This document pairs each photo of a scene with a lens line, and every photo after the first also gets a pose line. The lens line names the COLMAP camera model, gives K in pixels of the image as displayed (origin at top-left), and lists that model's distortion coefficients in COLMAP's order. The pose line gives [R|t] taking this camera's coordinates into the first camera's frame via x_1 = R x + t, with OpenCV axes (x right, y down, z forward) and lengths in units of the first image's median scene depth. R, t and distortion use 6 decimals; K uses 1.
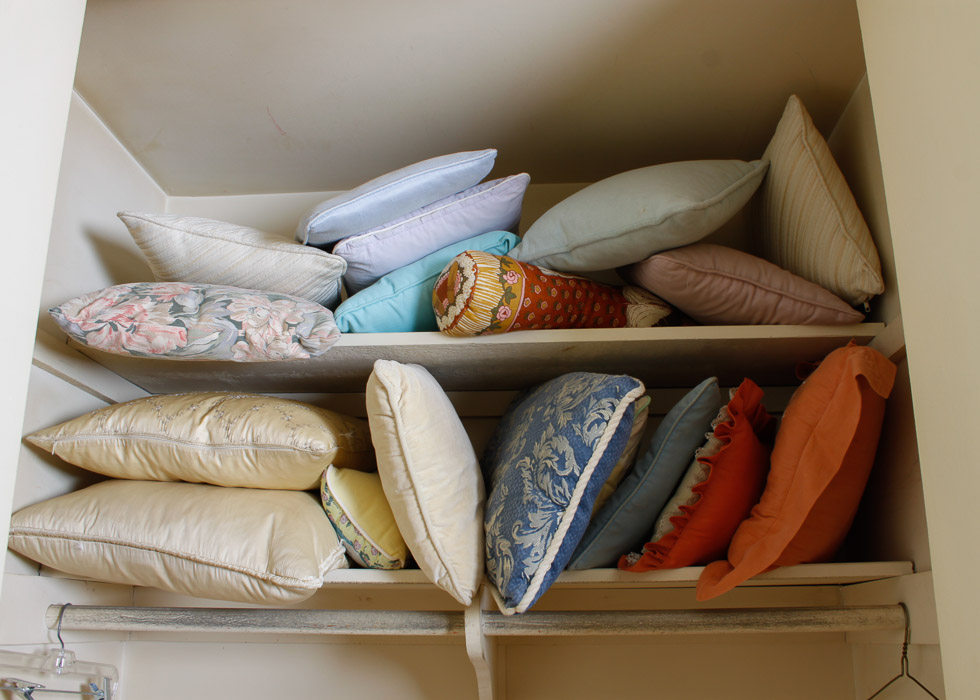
lens RADIAL K [[939.4, 0, 511.6], [0, 939.4, 349.7], [0, 0, 1]] dist [-0.152927, 0.157581]
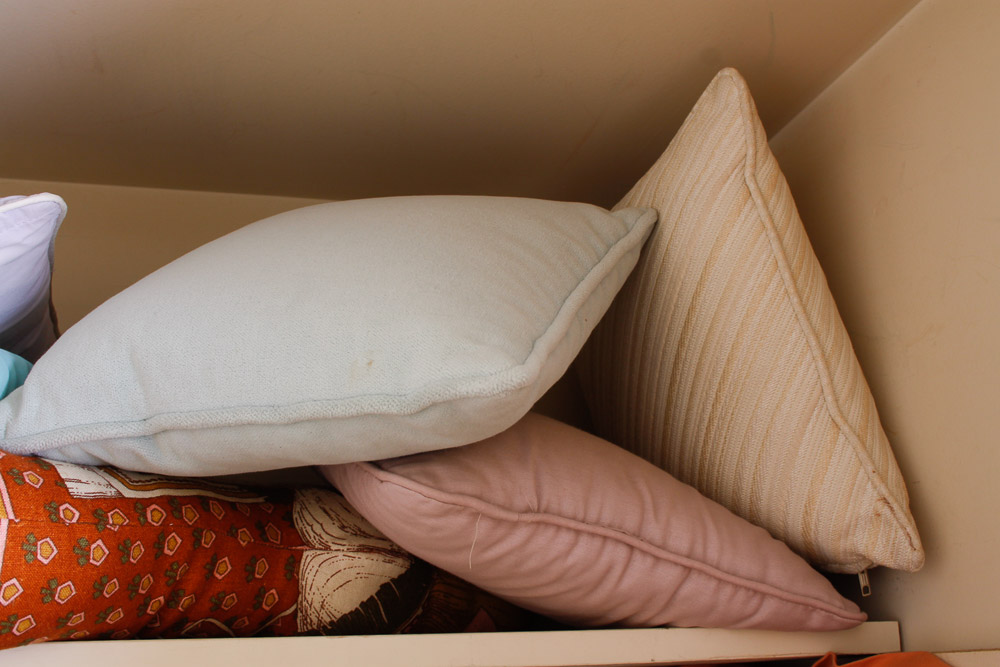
lens RADIAL K [[1144.1, 0, 500.0], [0, 1144.1, 333.5], [0, 0, 1]] dist [-0.017996, -0.012142]
pose [[0.954671, 0.060263, 0.291499, 0.060061], [-0.064220, 0.997928, 0.004015, -0.156268], [-0.290653, -0.022553, 0.956563, 0.545911]]
